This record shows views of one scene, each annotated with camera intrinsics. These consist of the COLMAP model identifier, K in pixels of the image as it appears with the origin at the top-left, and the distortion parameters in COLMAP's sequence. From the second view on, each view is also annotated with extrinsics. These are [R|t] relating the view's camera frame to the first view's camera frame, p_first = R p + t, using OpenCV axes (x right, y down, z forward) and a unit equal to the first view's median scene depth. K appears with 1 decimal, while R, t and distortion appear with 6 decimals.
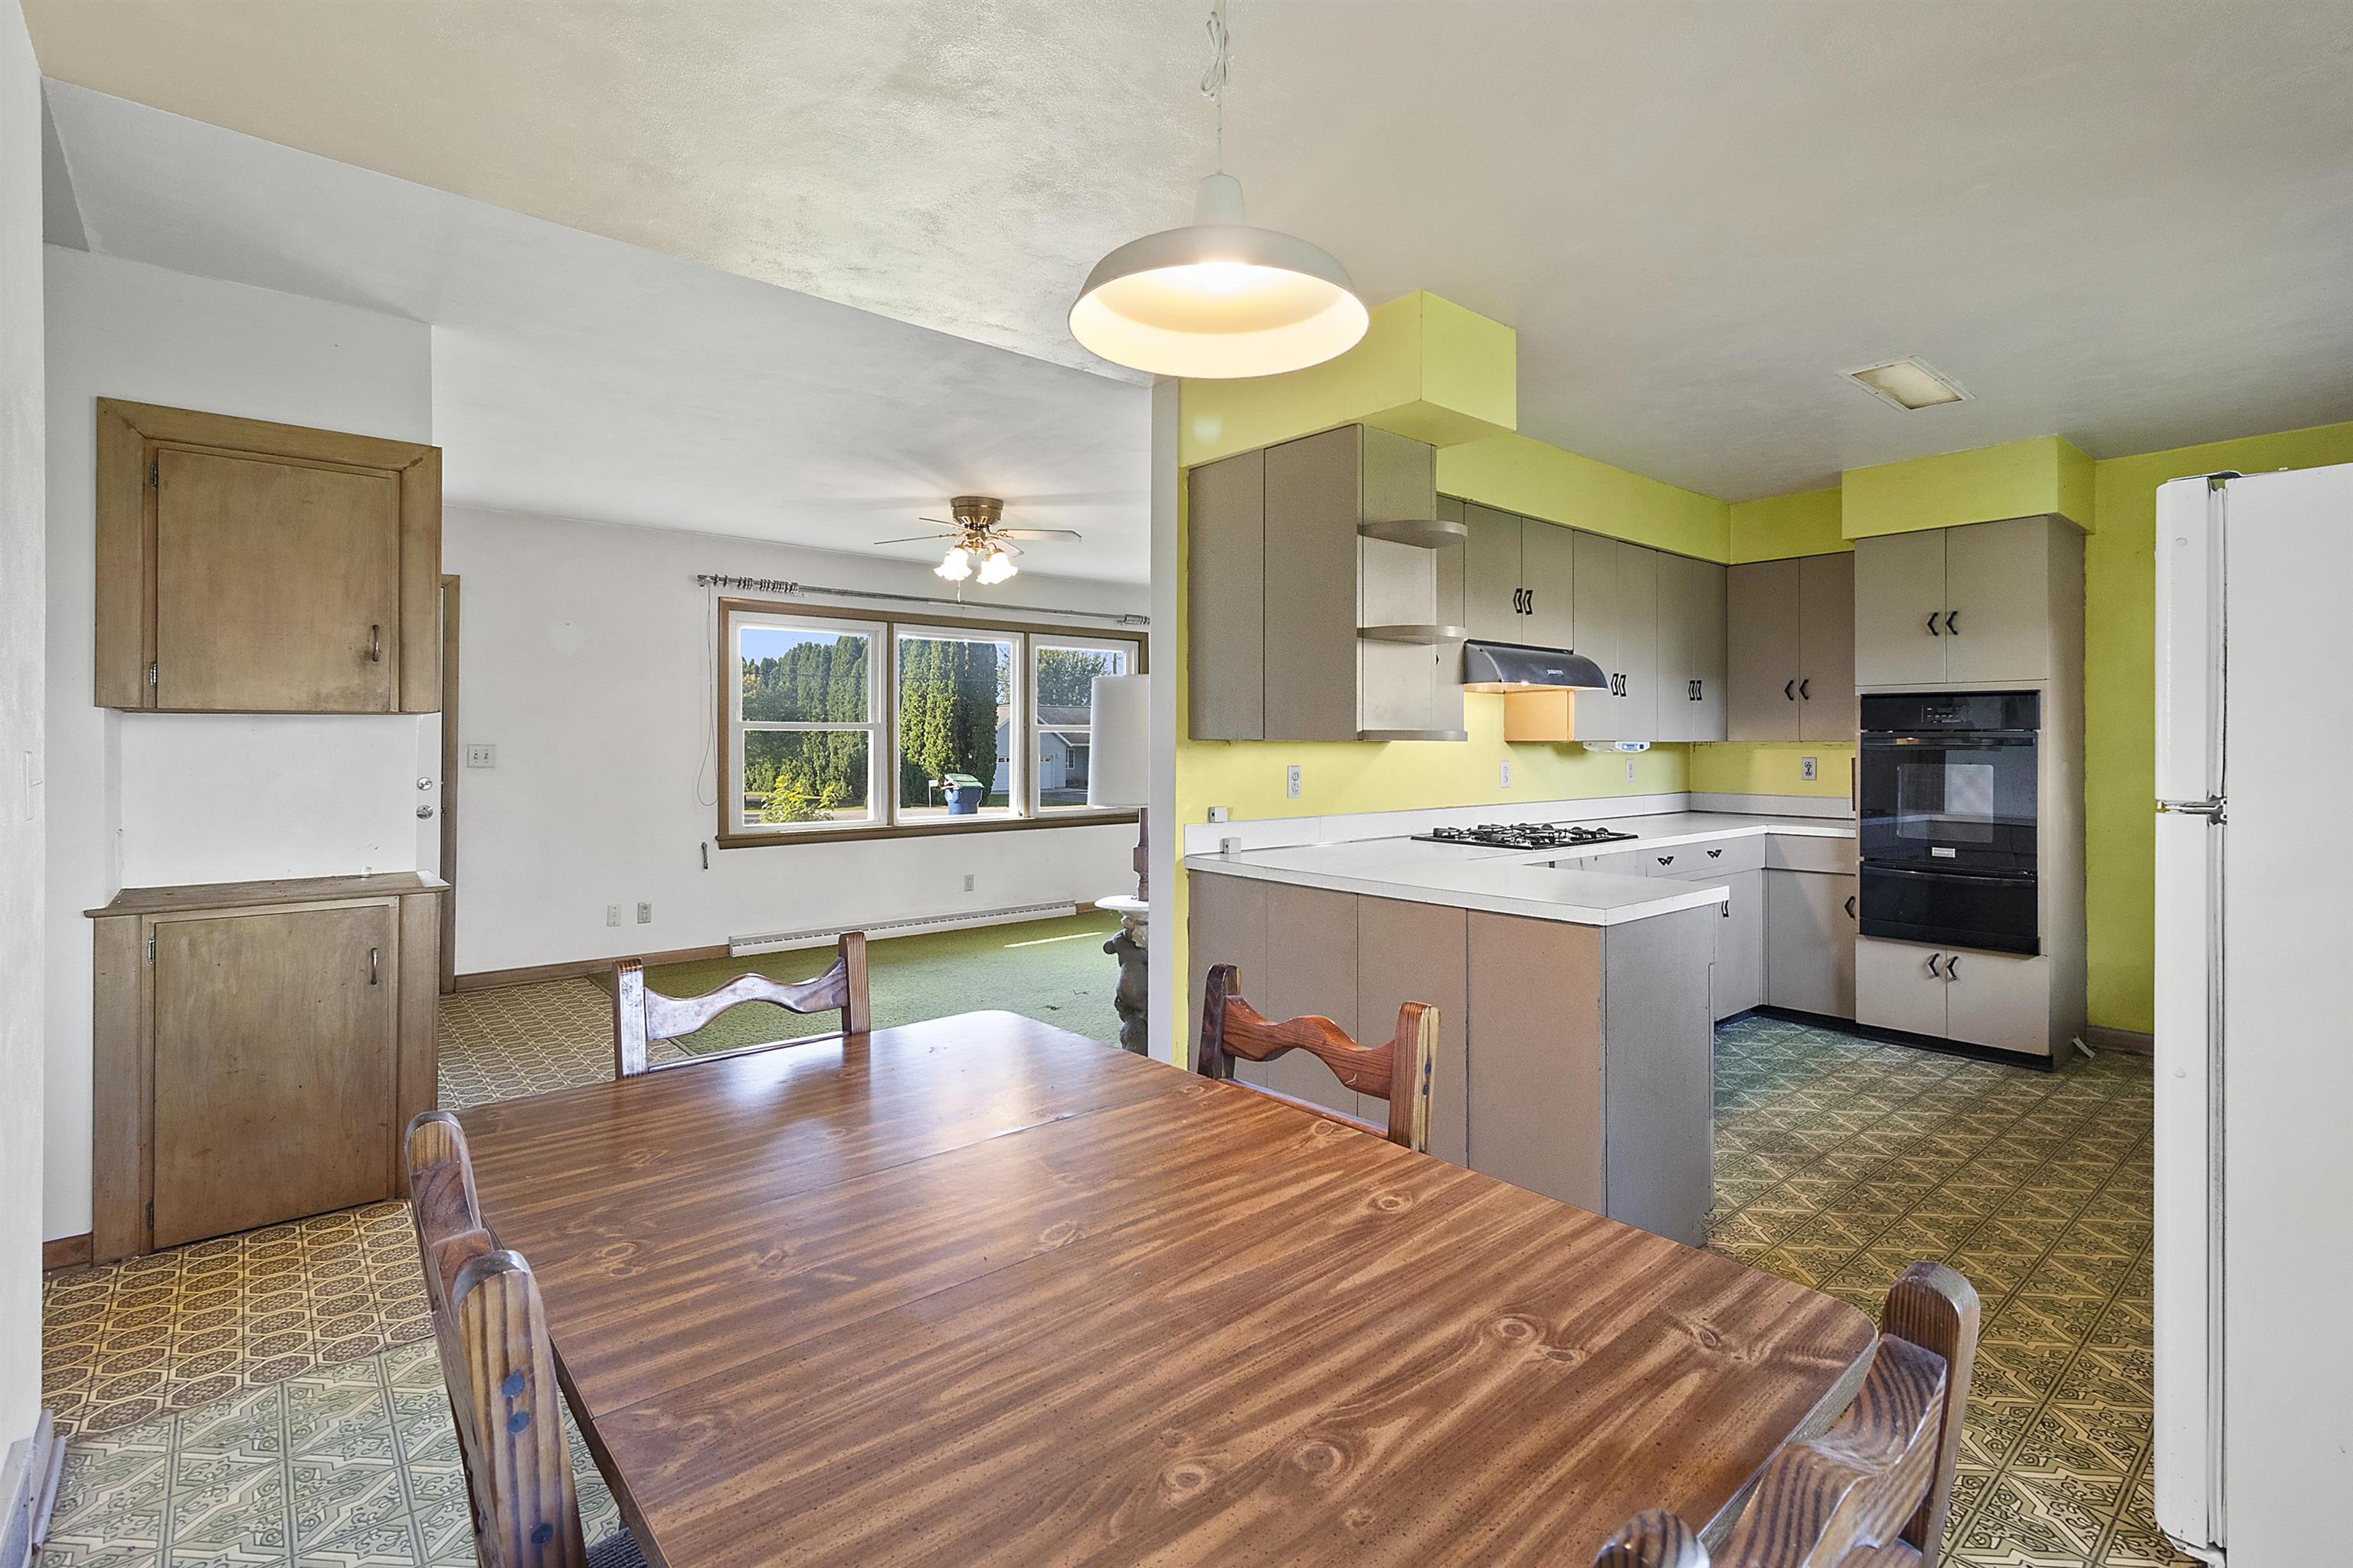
lens RADIAL K [[1091.3, 0, 1185.3], [0, 1091.3, 736.7], [0, 0, 1]] dist [0.004328, 0.000797]
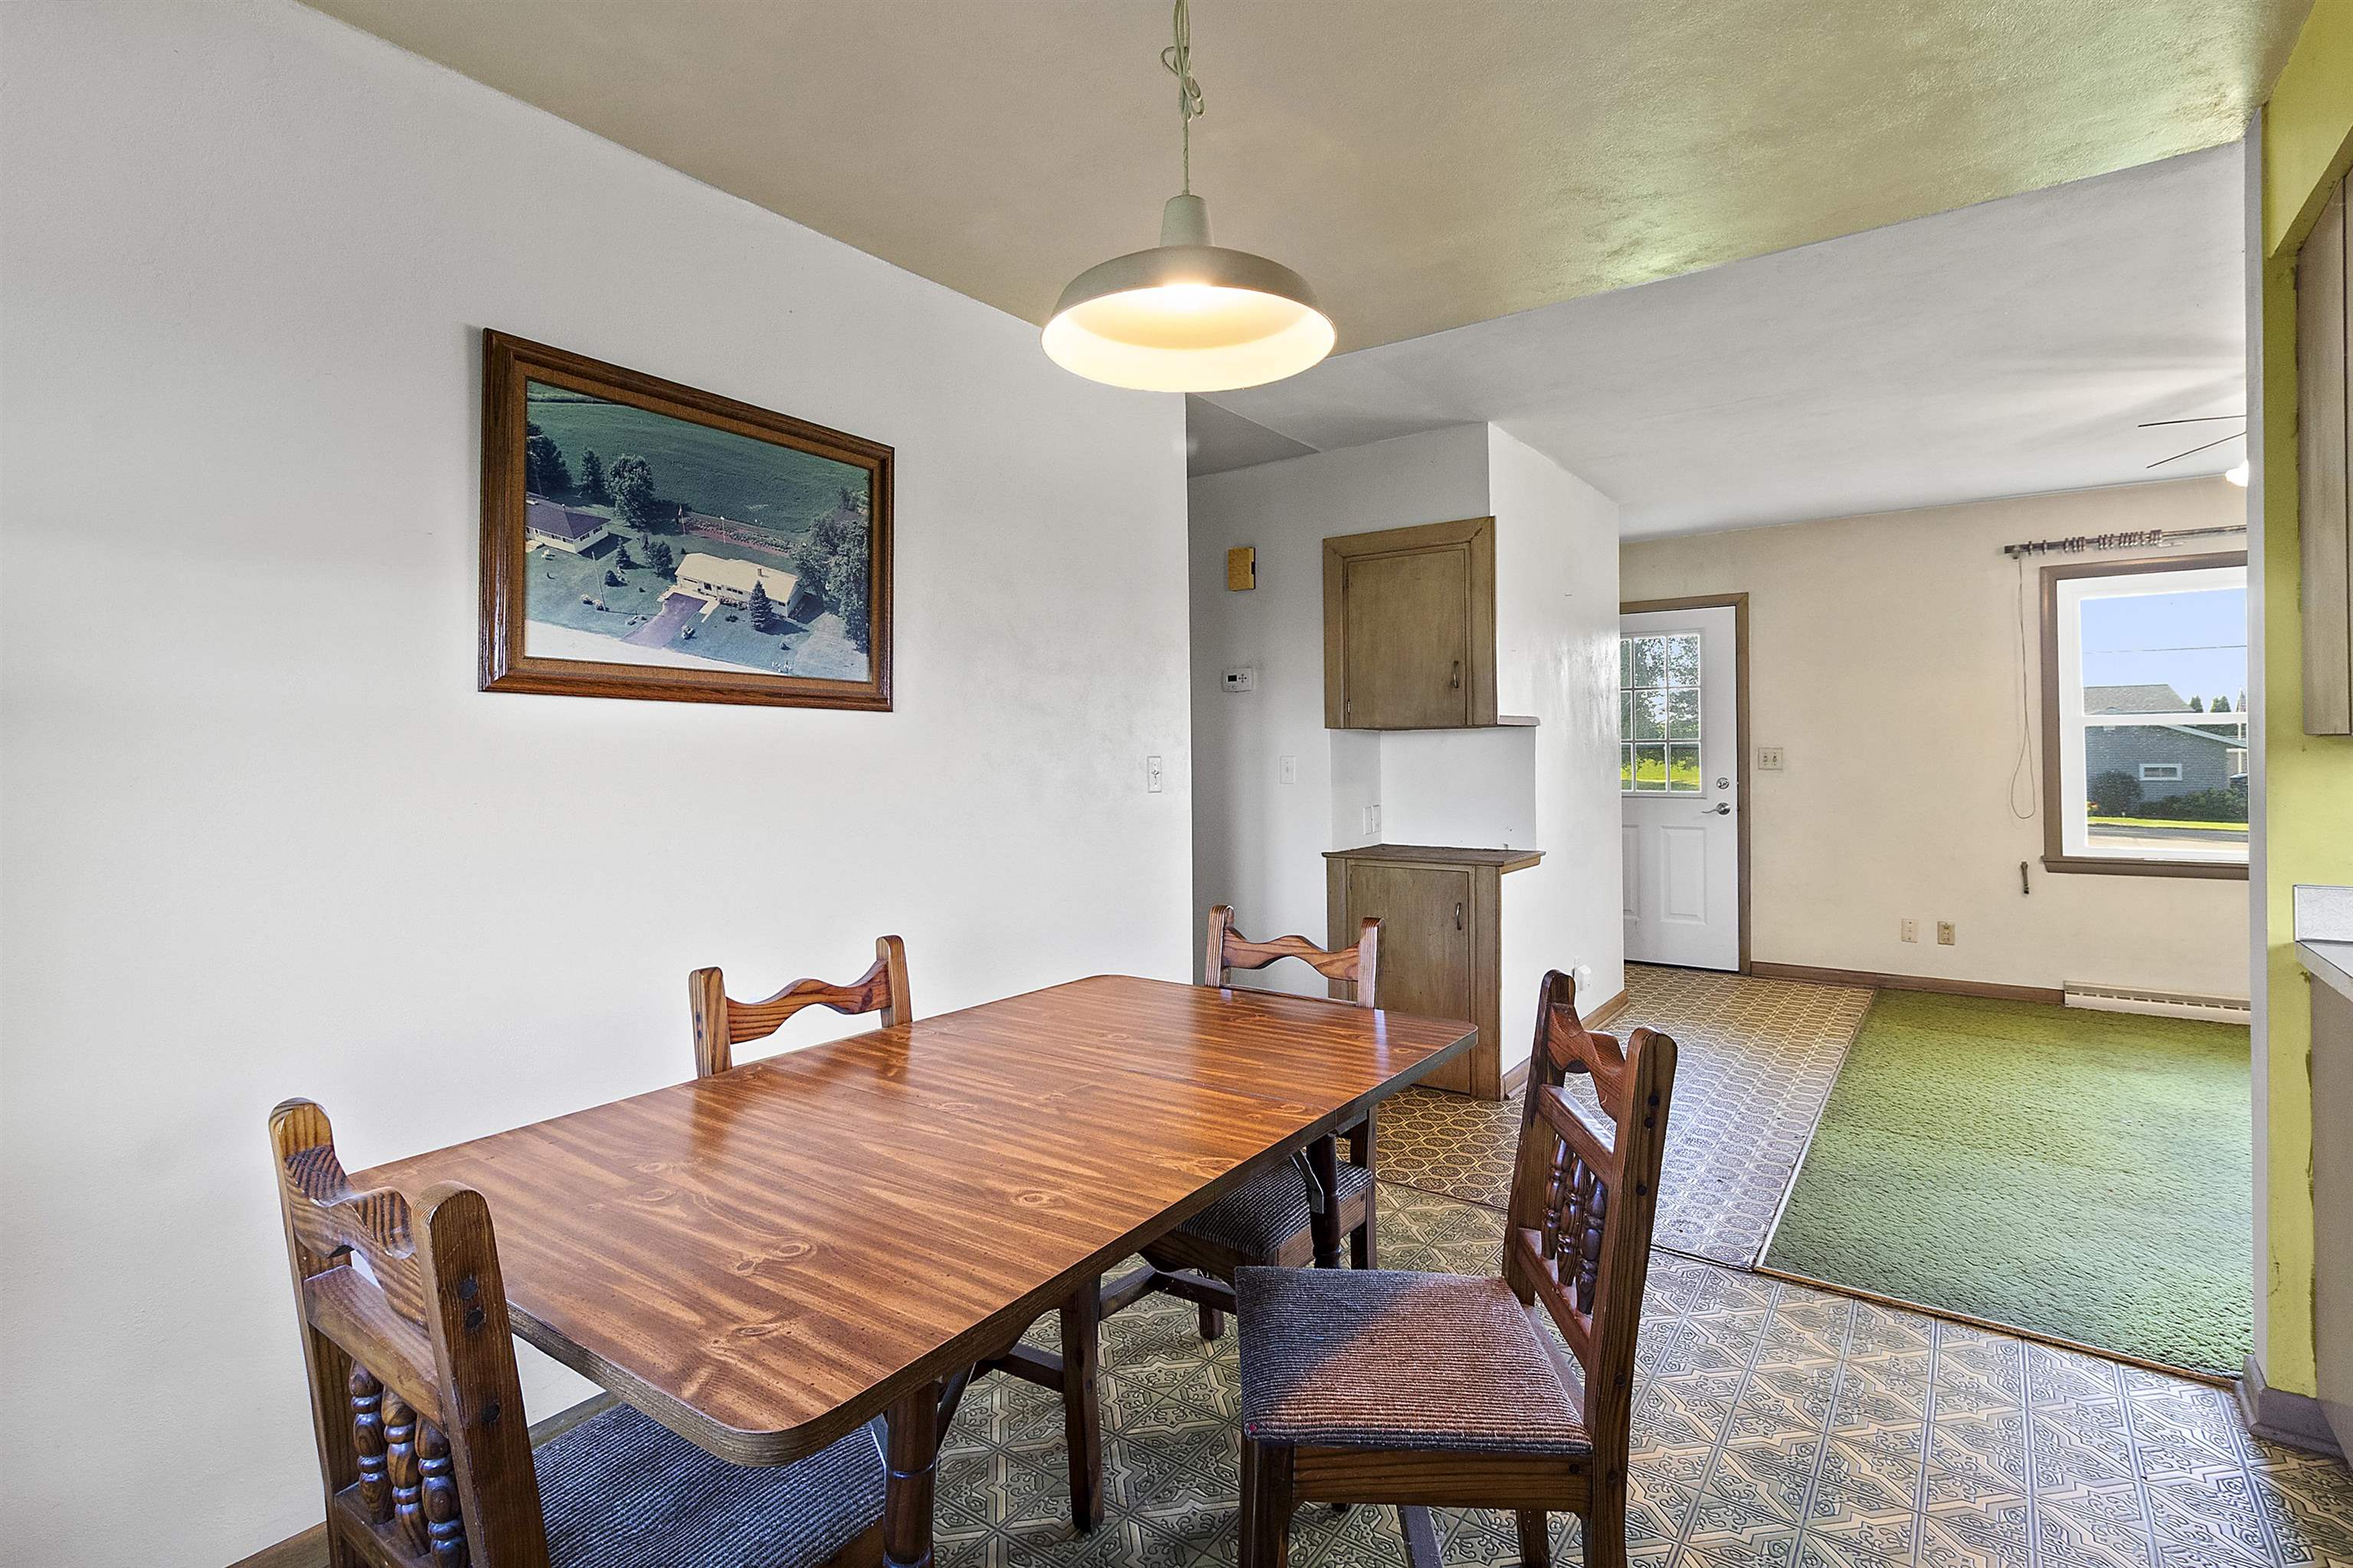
lens RADIAL K [[1091.3, 0, 1172.1], [0, 1091.3, 750.2], [0, 0, 1]] dist [0.004328, 0.000797]
pose [[0.230355, -0.004387, -0.973097, 0.341956], [0.015427, 0.999881, -0.000856, 0.001771], [0.972984, -0.014815, 0.230395, 0.250359]]
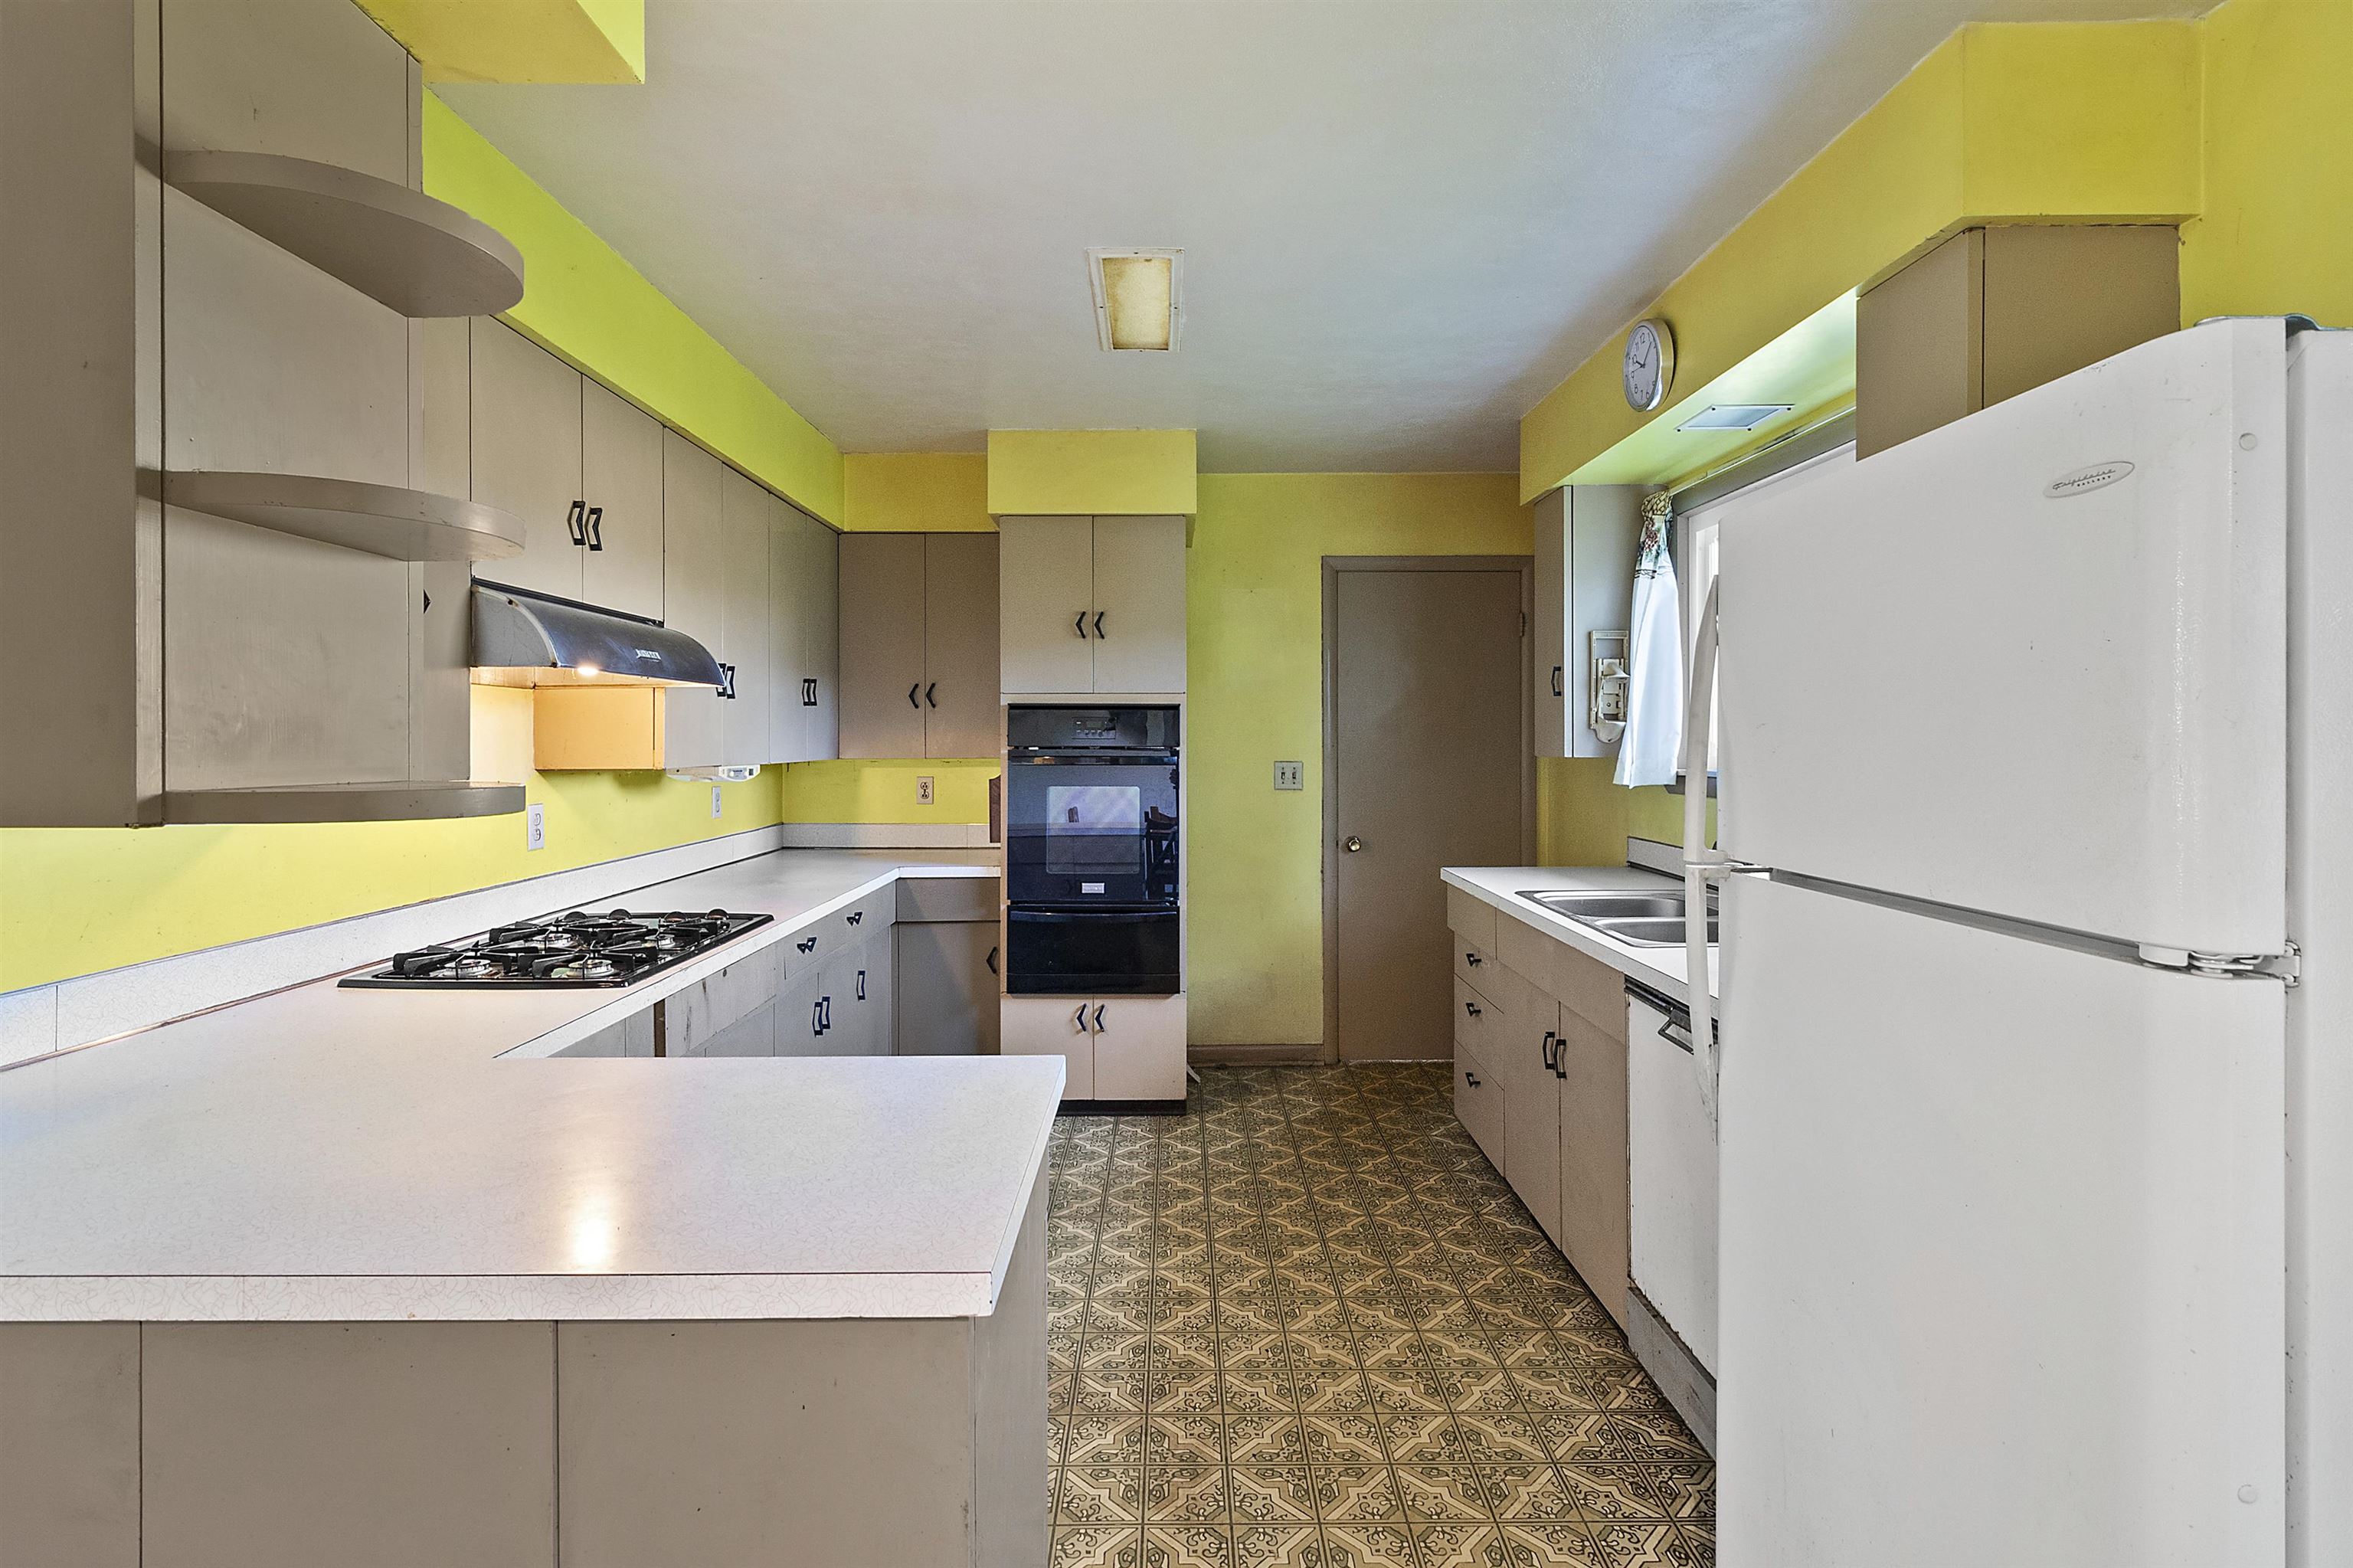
lens RADIAL K [[1091.3, 0, 1172.5], [0, 1091.3, 741.0], [0, 0, 1]] dist [0.004328, 0.000797]
pose [[0.651366, -0.003979, 0.758754, 0.079647], [0.000667, 0.999989, 0.004672, -0.015885], [-0.758764, -0.002537, 0.651361, 0.404174]]
